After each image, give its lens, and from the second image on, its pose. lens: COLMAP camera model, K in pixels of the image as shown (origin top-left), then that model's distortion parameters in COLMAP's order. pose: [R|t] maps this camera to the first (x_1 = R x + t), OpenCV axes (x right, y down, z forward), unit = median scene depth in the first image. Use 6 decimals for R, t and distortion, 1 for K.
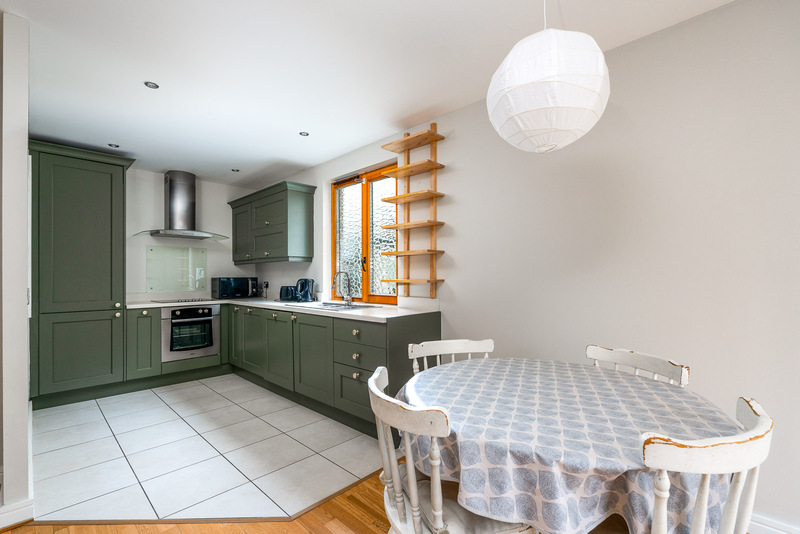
lens RADIAL K [[354.4, 0, 400.0], [0, 354.4, 267.0], [0, 0, 1]] dist [-0.011701, 0.000214]
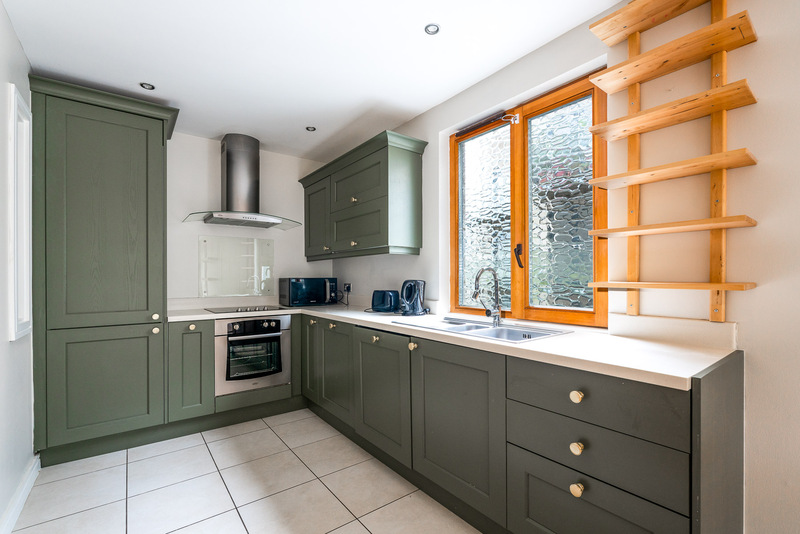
lens RADIAL K [[354.4, 0, 400.0], [0, 354.4, 267.0], [0, 0, 1]] dist [-0.011701, 0.000214]
pose [[0.988011, -0.003096, -0.154355, -0.186942], [0.002726, 0.999993, -0.002614, 0.010397], [0.154362, 0.002162, 0.988012, 0.336594]]
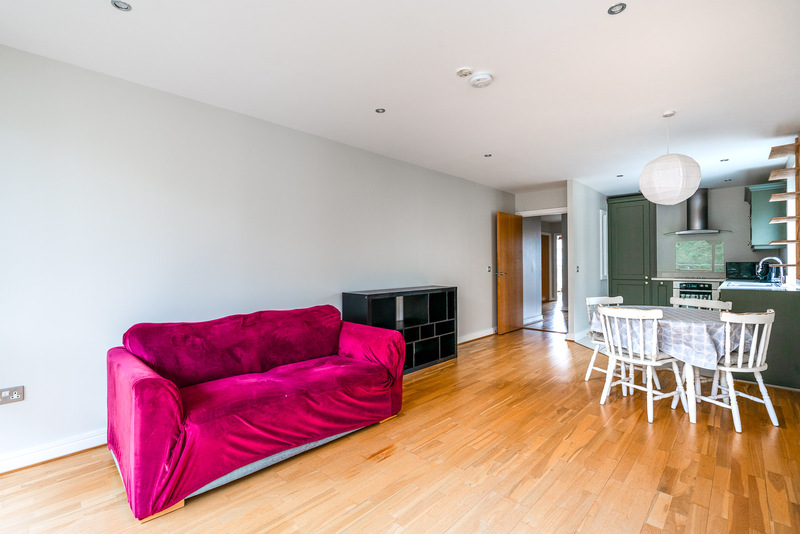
lens RADIAL K [[354.4, 0, 400.0], [0, 354.4, 267.0], [0, 0, 1]] dist [-0.011701, 0.000214]
pose [[-0.008796, 0.006169, -0.999942, 0.906135], [0.026742, 0.999625, 0.005932, 0.007772], [0.999604, -0.026688, -0.008958, -0.222383]]
